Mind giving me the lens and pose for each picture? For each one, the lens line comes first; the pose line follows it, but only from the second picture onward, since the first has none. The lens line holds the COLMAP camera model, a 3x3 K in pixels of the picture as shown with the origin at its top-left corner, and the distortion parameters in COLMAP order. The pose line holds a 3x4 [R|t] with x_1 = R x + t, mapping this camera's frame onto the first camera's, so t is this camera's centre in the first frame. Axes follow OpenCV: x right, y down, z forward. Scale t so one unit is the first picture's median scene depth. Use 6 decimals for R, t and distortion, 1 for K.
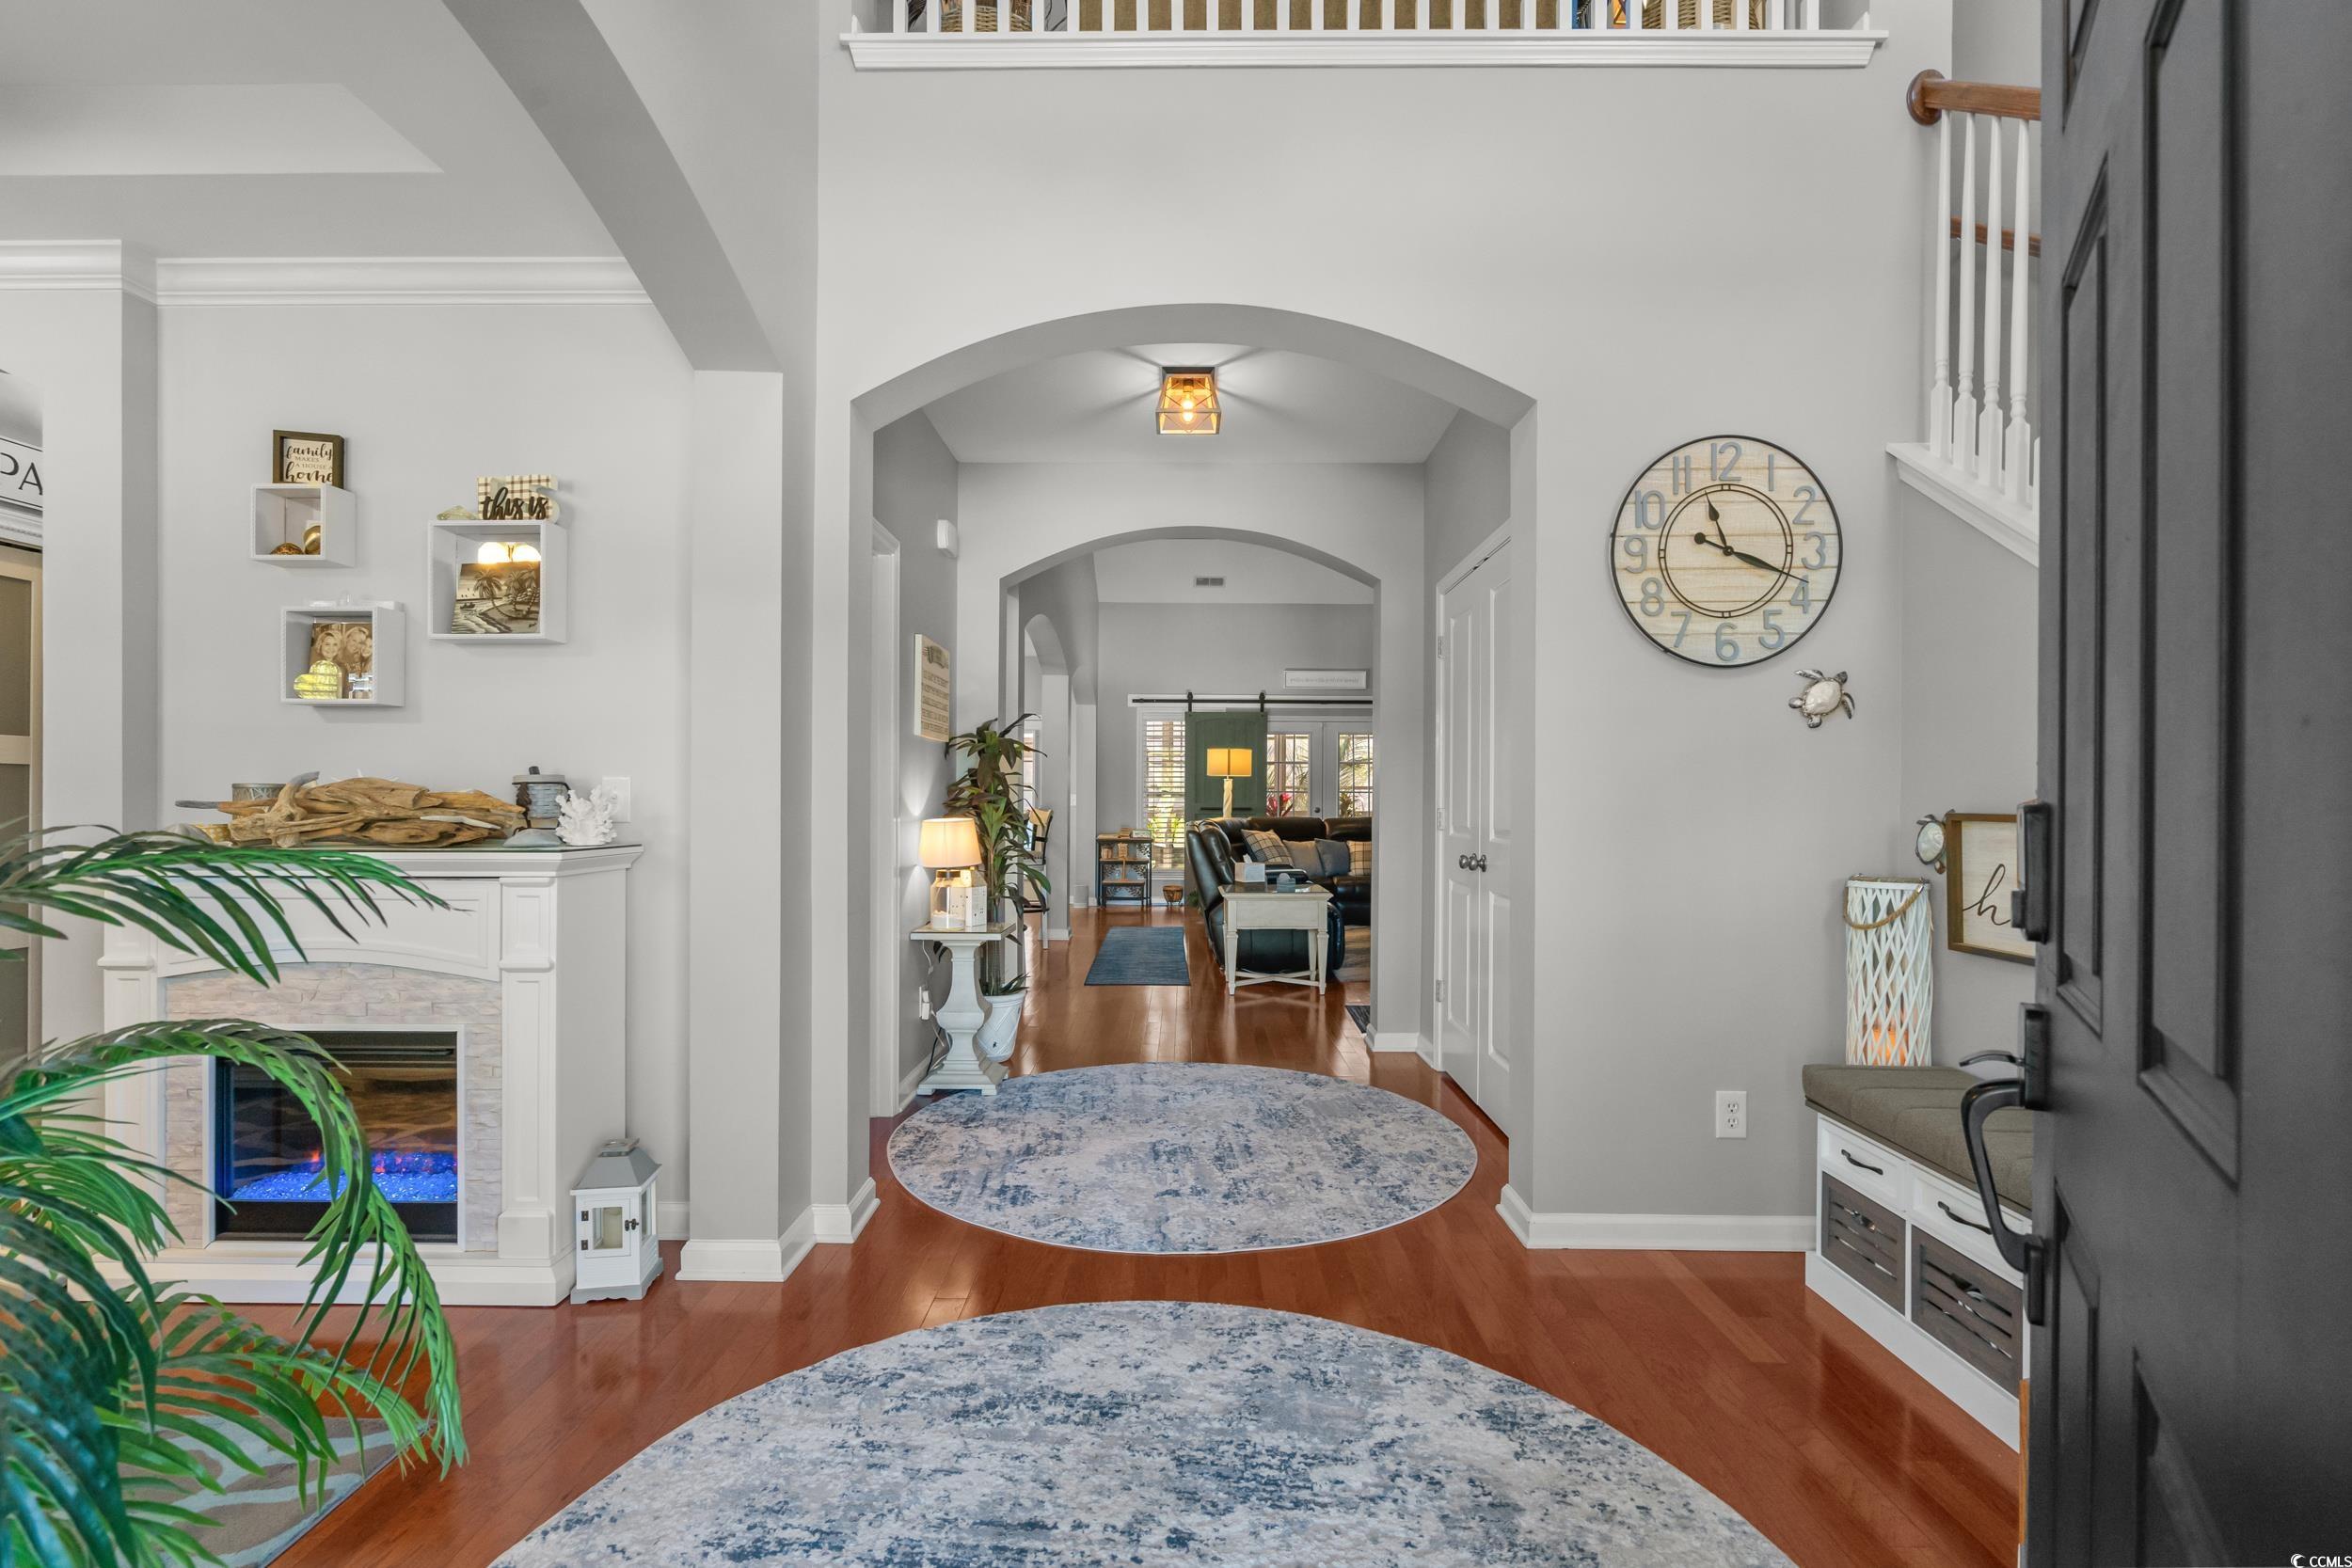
lens RADIAL K [[1068.1, 0, 1168.6], [0, 1068.1, 796.8], [0, 0, 1]] dist [-0.007812, 0.003626]
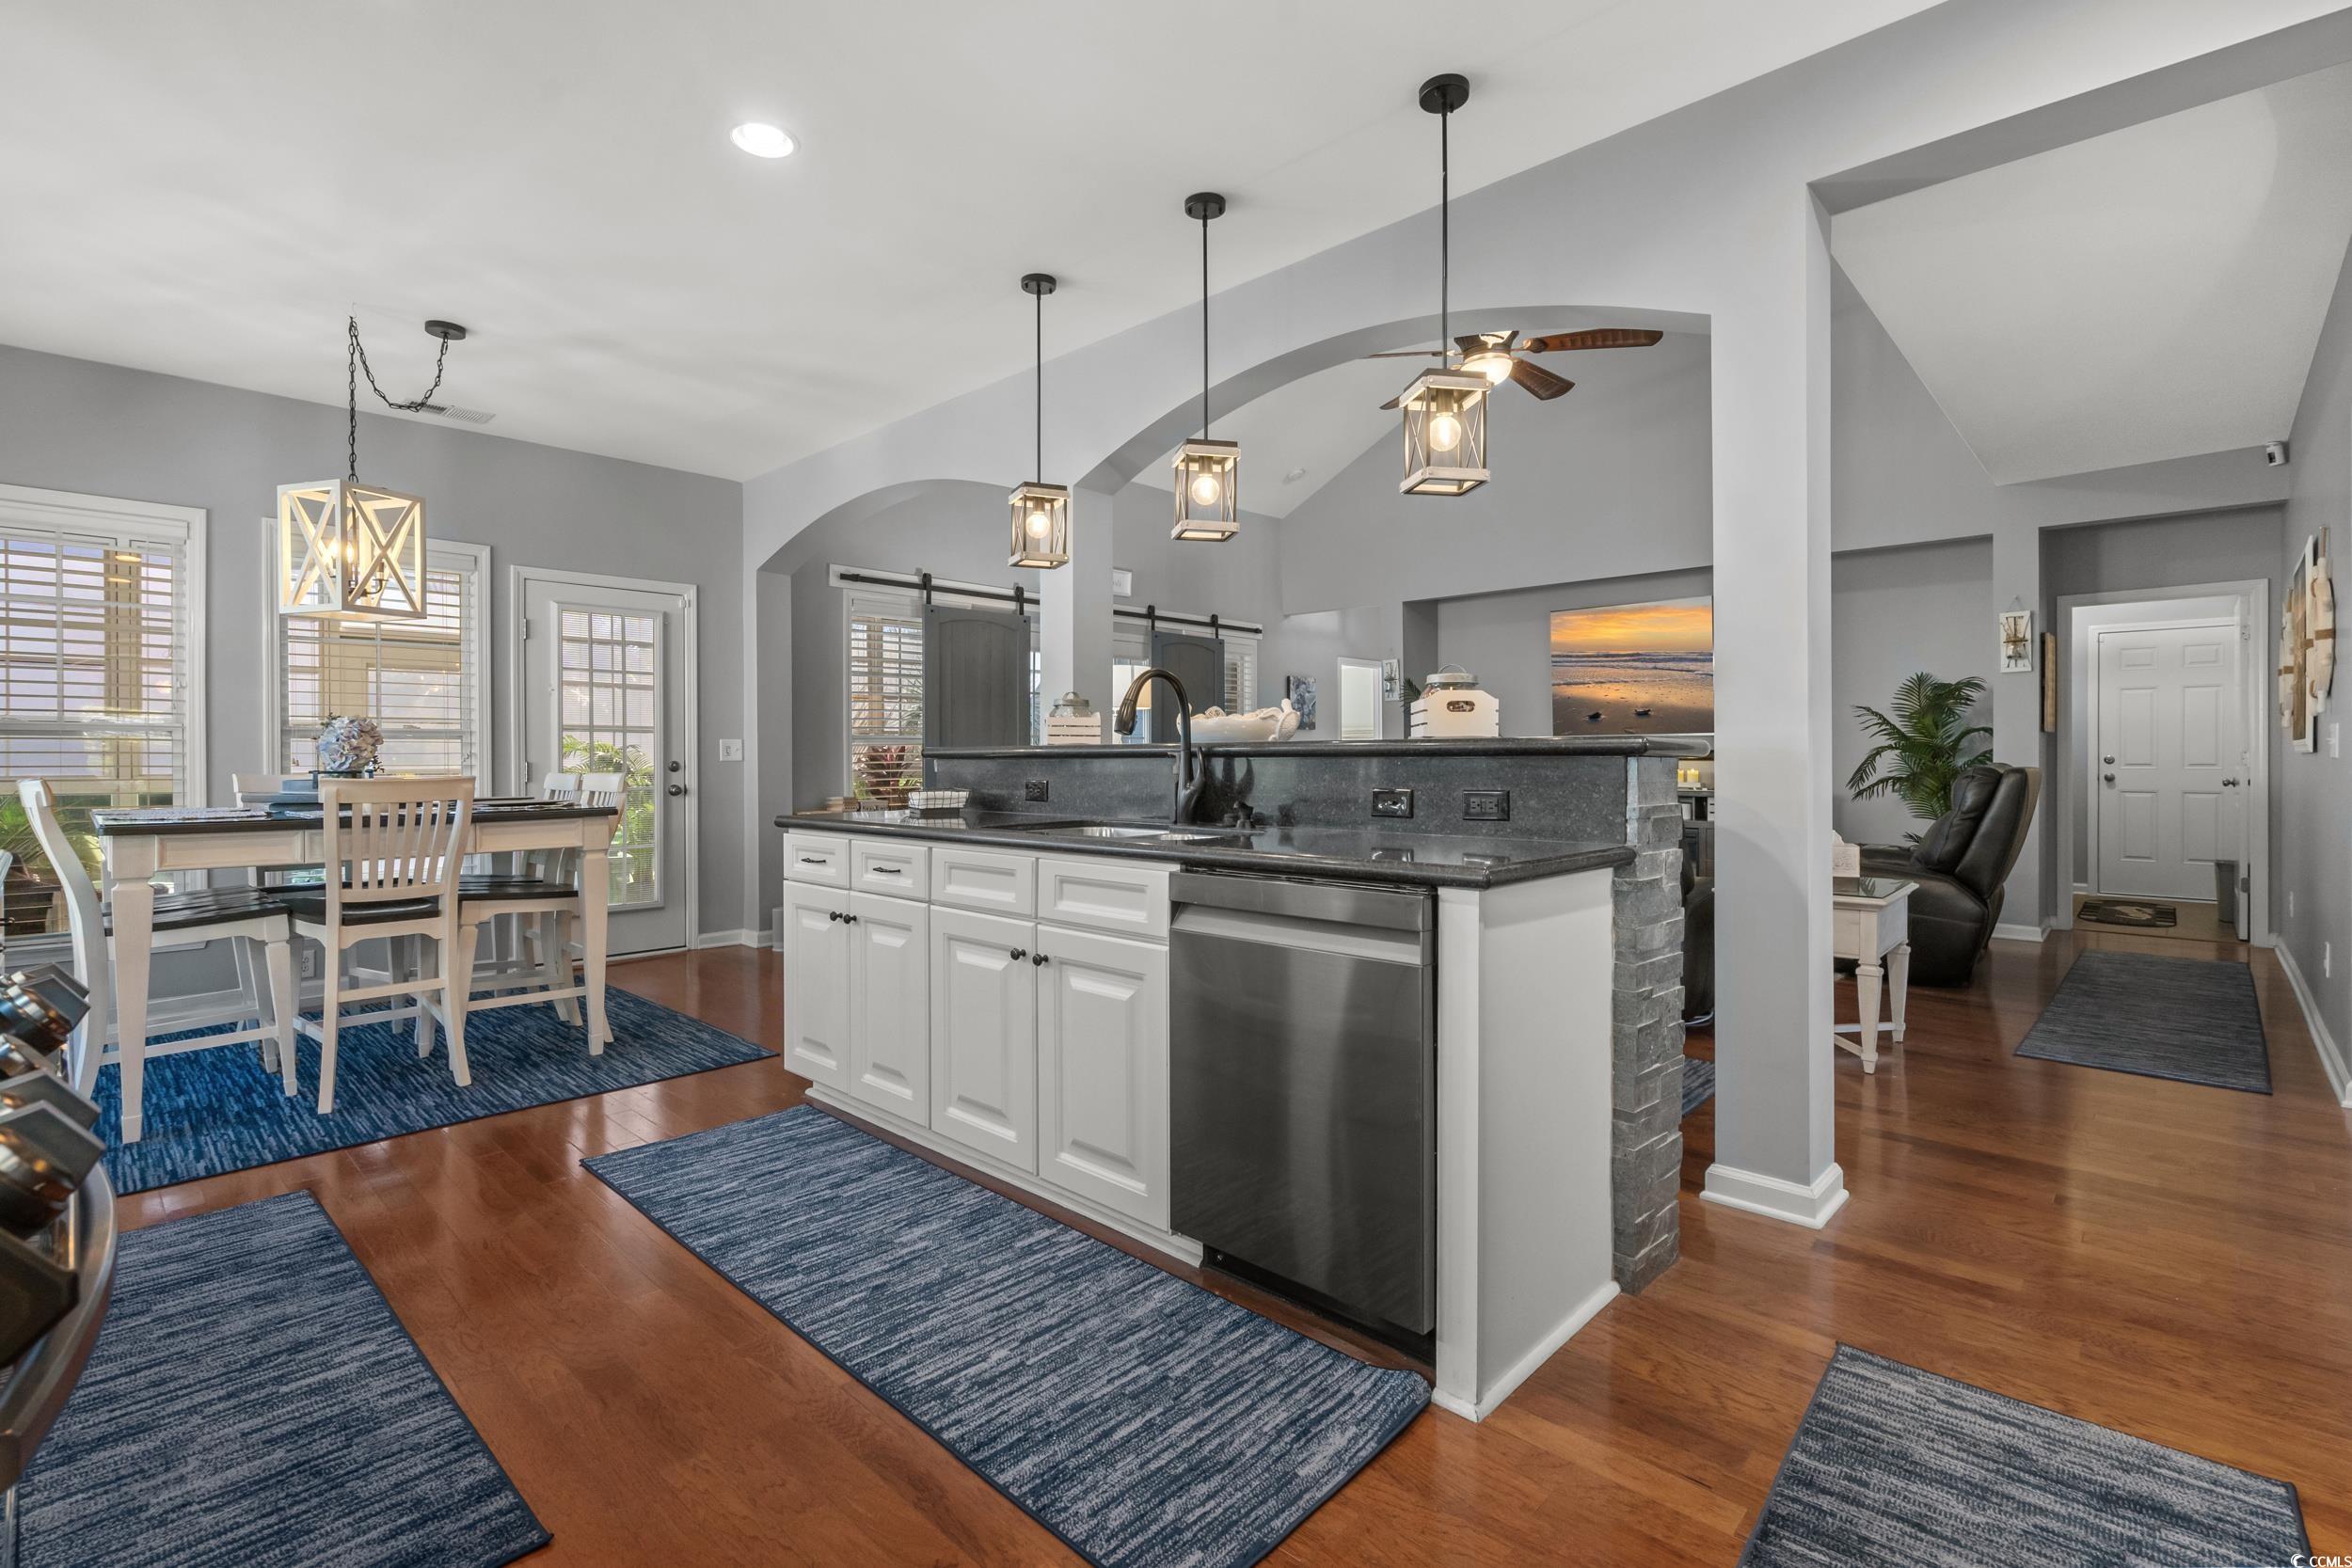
lens RADIAL K [[1068.1, 0, 1171.2], [0, 1068.1, 760.6], [0, 0, 1]] dist [-0.007812, 0.003626]
pose [[0.684038, -0.009042, 0.729391, -1.172665], [0.003746, 0.999954, 0.008883, 0.017643], [-0.729437, -0.003344, 0.684040, 1.681879]]
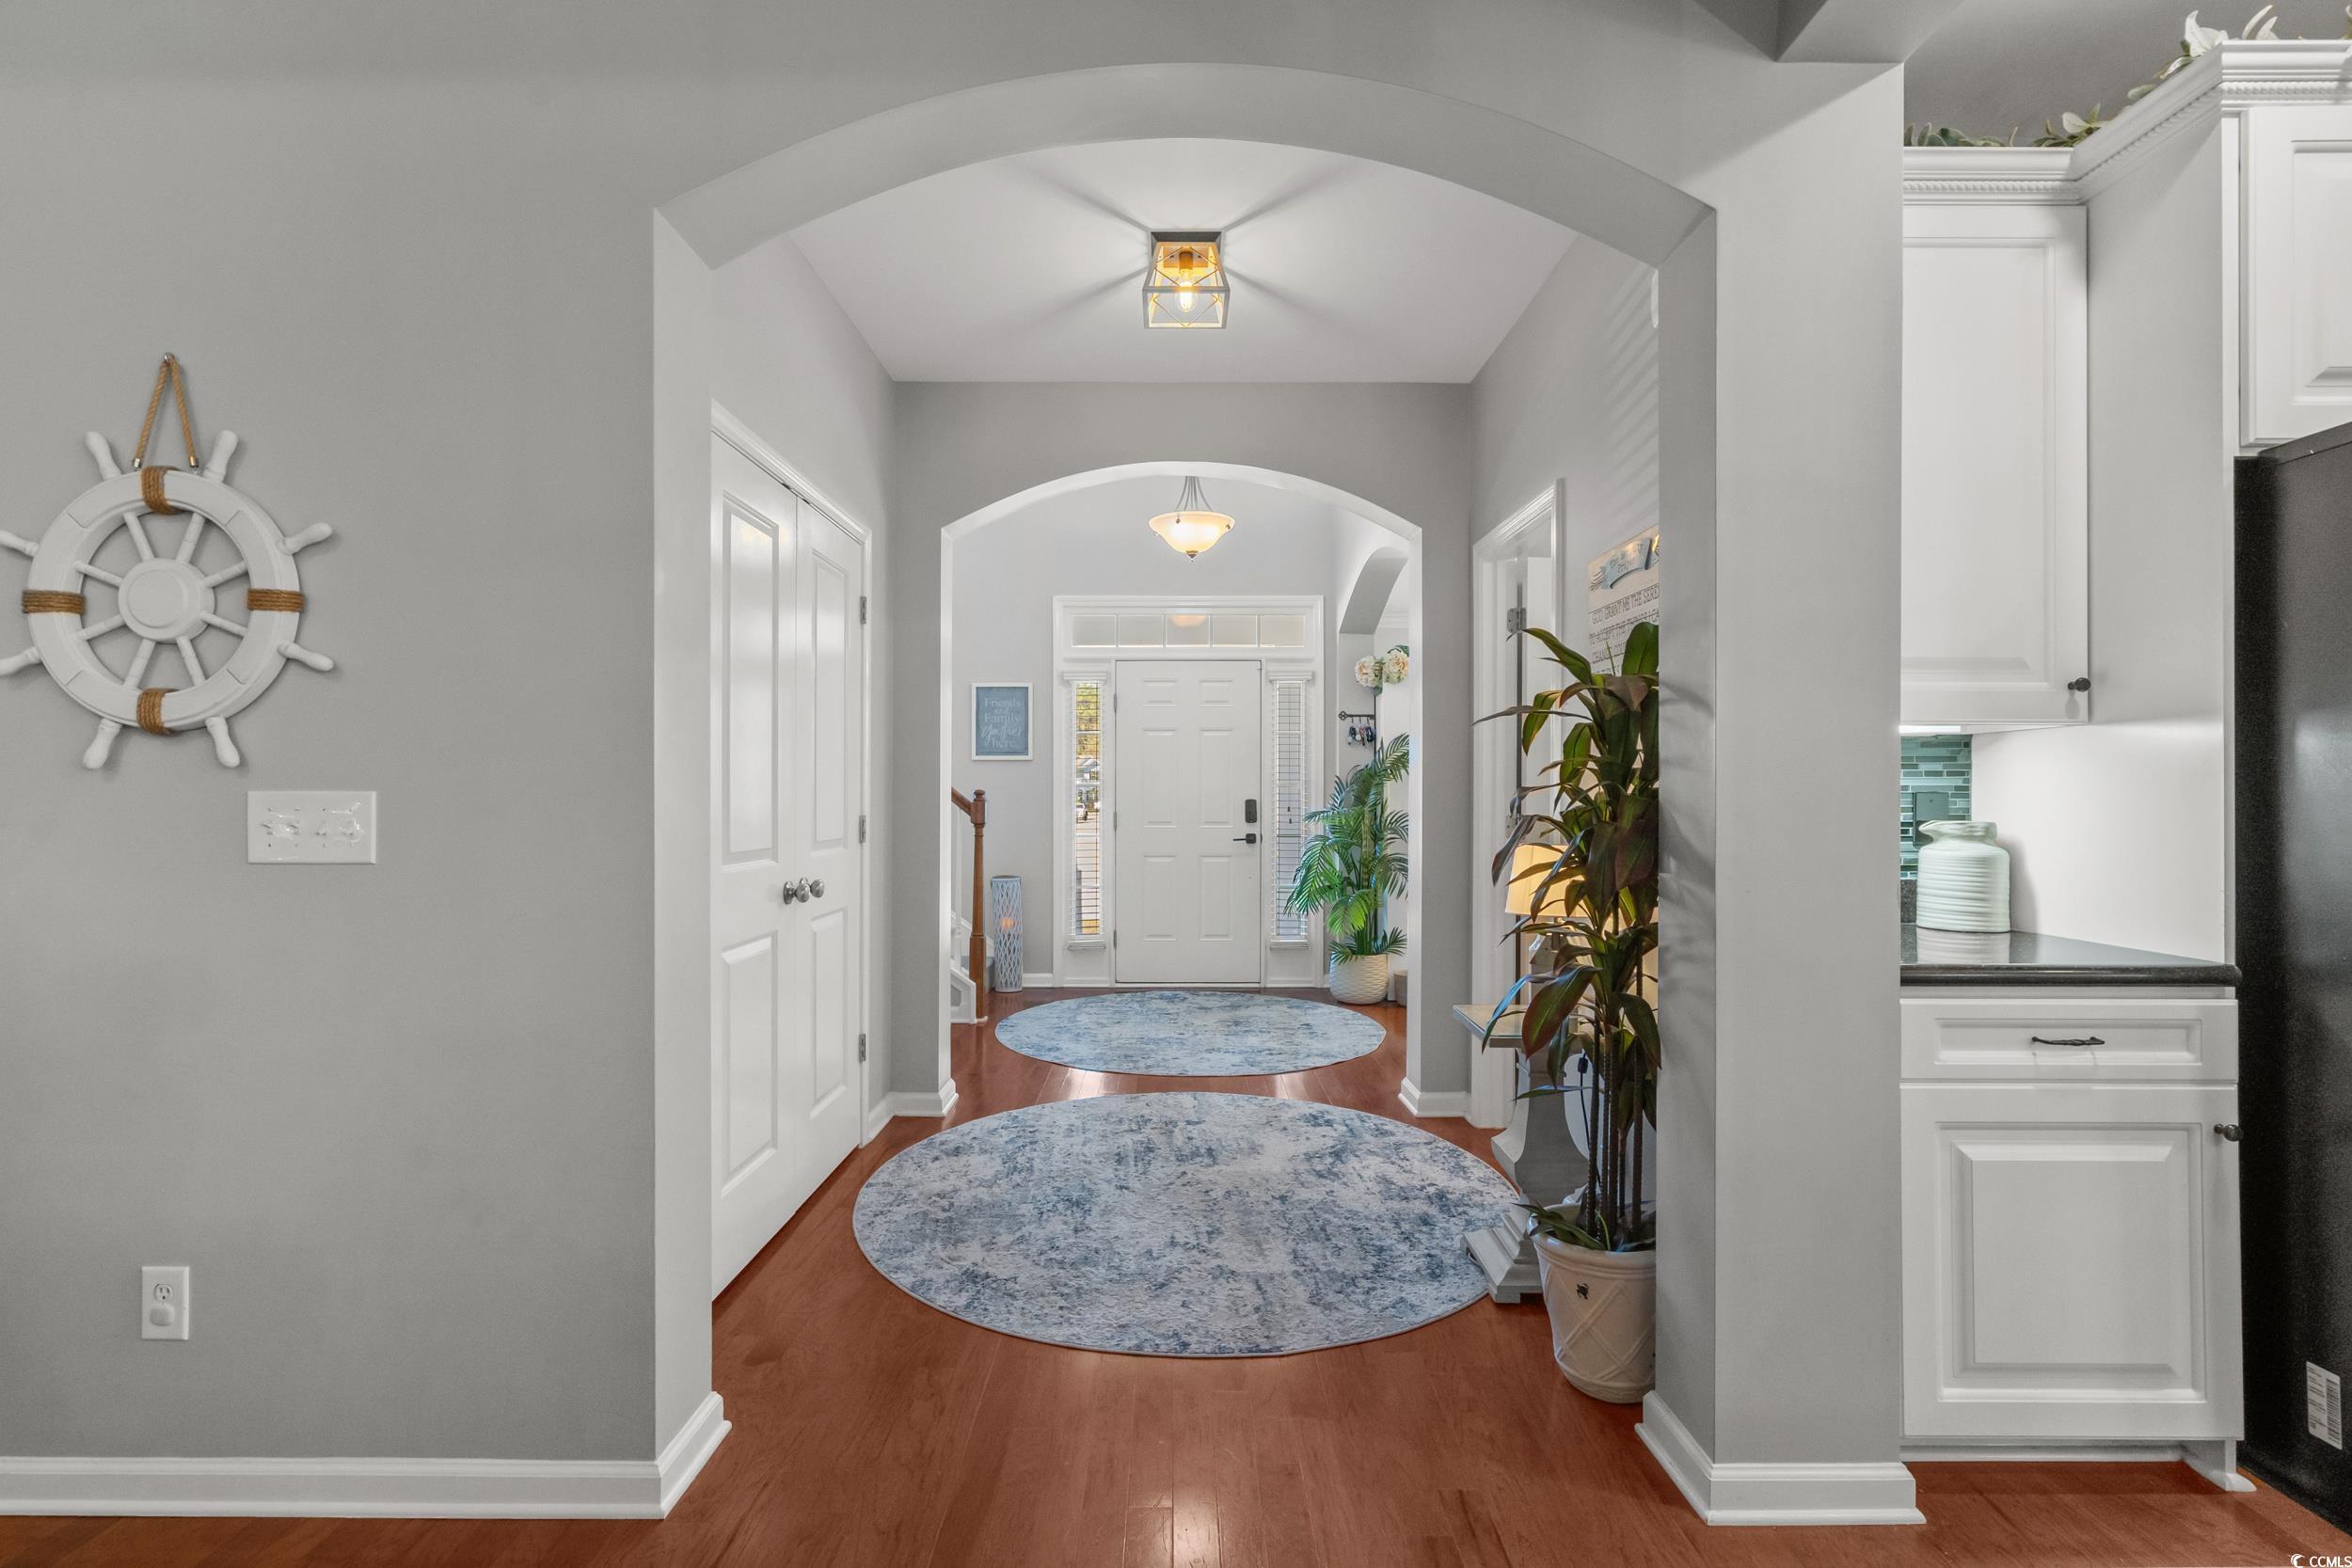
lens RADIAL K [[1068.1, 0, 1166.8], [0, 1068.1, 803.5], [0, 0, 1]] dist [-0.007812, 0.003626]
pose [[-0.999943, -0.006756, -0.008242, 0.042334], [-0.006781, 0.999972, 0.003069, -0.004523], [0.008221, 0.003125, -0.999961, 2.084080]]
